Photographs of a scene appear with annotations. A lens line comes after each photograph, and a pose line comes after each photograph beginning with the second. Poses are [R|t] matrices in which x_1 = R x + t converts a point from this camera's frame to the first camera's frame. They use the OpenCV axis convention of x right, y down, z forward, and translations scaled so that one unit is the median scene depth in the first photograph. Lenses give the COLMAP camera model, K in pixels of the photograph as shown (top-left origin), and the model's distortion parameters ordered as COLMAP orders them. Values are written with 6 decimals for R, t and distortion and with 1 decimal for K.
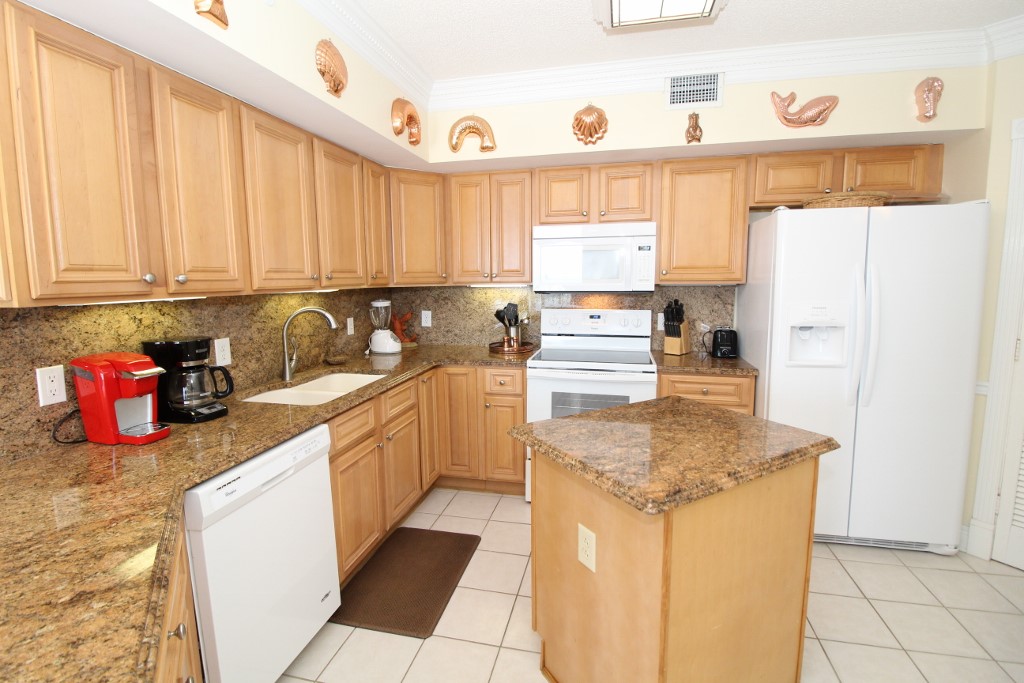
lens RADIAL K [[472.5, 0, 509.4], [0, 472.5, 331.3], [0, 0, 1]] dist [-0.001518, -0.011563]
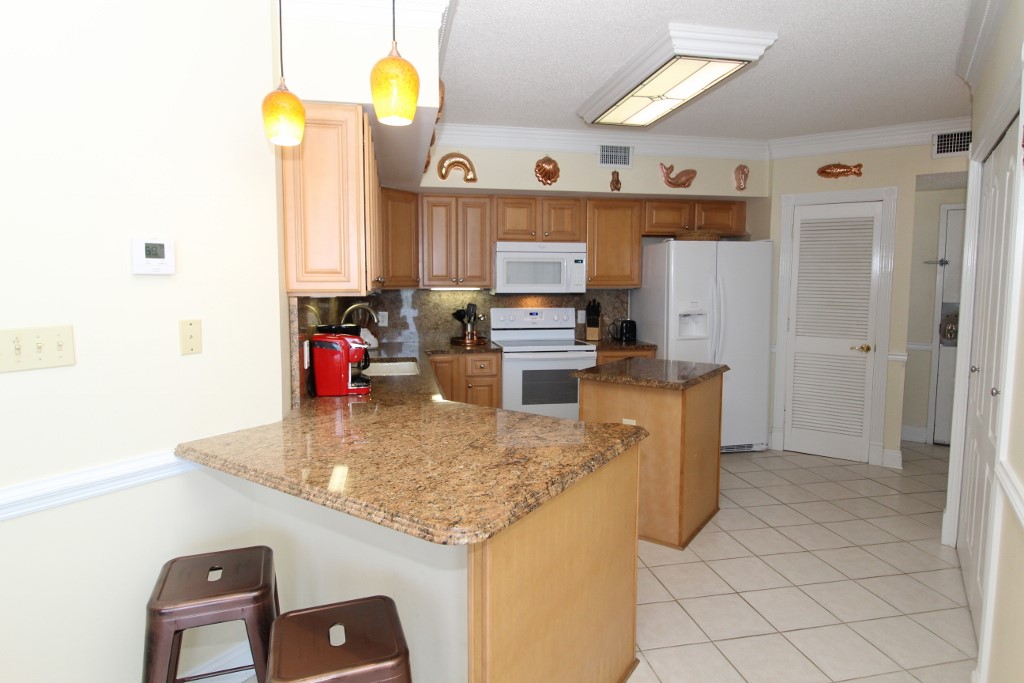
lens RADIAL K [[579.2, 0, 511.1], [0, 579.2, 332.2], [0, 0, 1]] dist [0.002738, 0.000044]
pose [[0.911406, -0.026427, 0.410658, -0.596224], [0.038751, 0.999013, -0.021715, 0.057695], [-0.409679, 0.035705, 0.911531, -0.445244]]
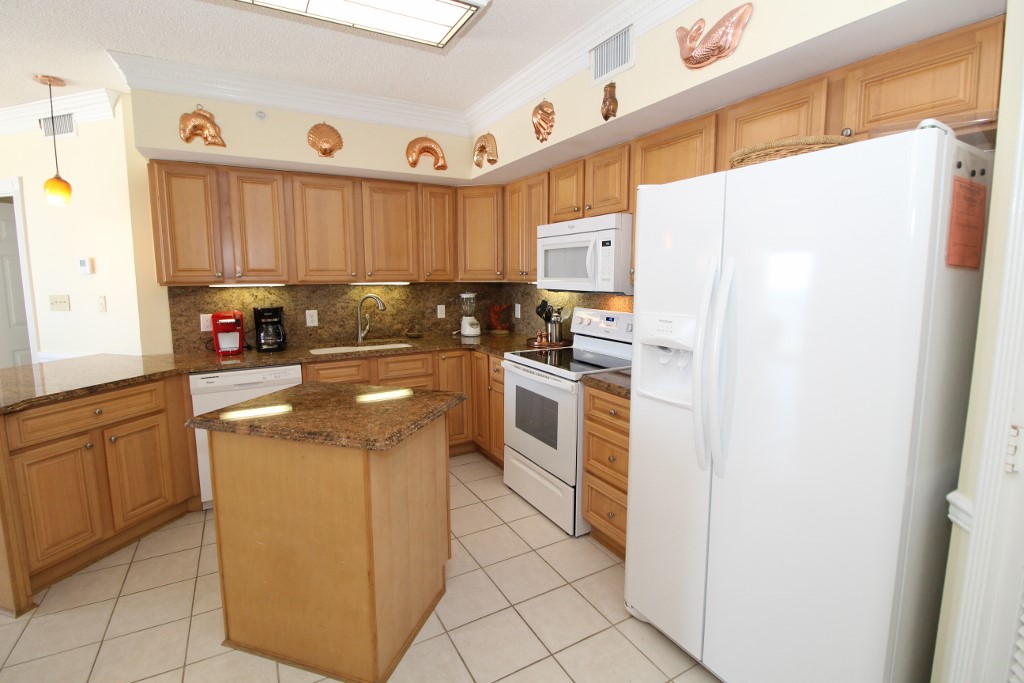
lens RADIAL K [[472.5, 0, 509.4], [0, 472.5, 331.3], [0, 0, 1]] dist [-0.001518, -0.011563]
pose [[0.676500, 0.094606, -0.730340, 0.845144], [-0.088099, 0.994989, 0.047283, -0.039098], [0.731154, 0.032356, 0.681445, 0.275852]]
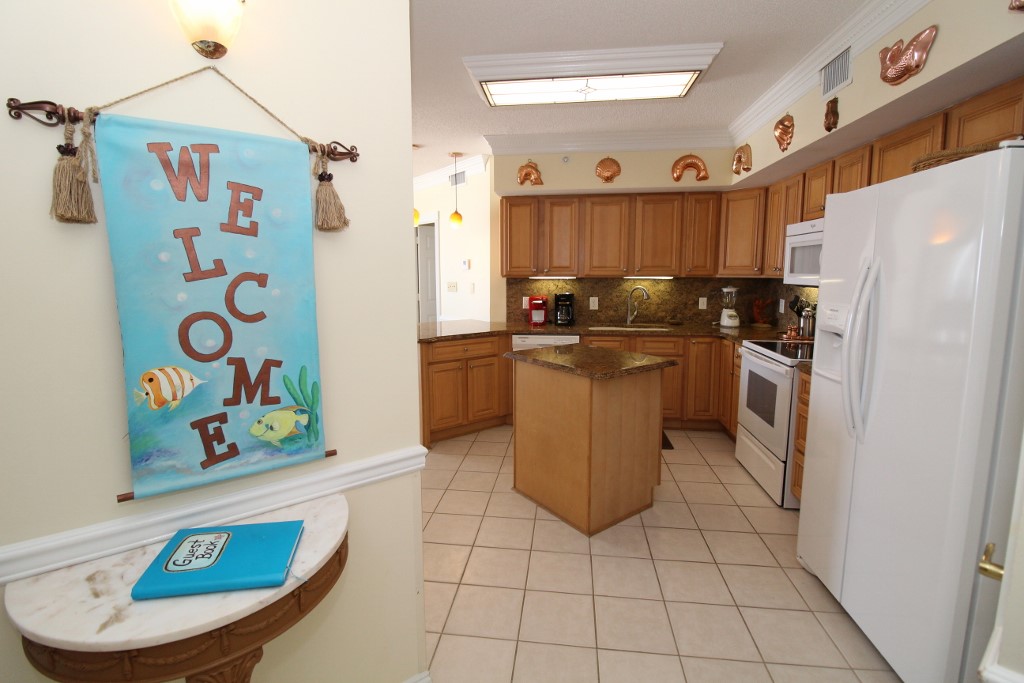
lens RADIAL K [[472.5, 0, 509.4], [0, 472.5, 331.3], [0, 0, 1]] dist [-0.001518, -0.011563]
pose [[0.104245, 0.134608, -0.985400, 1.189253], [-0.114230, 0.985862, 0.122587, -0.040996], [0.987970, 0.099783, 0.118148, 0.268108]]
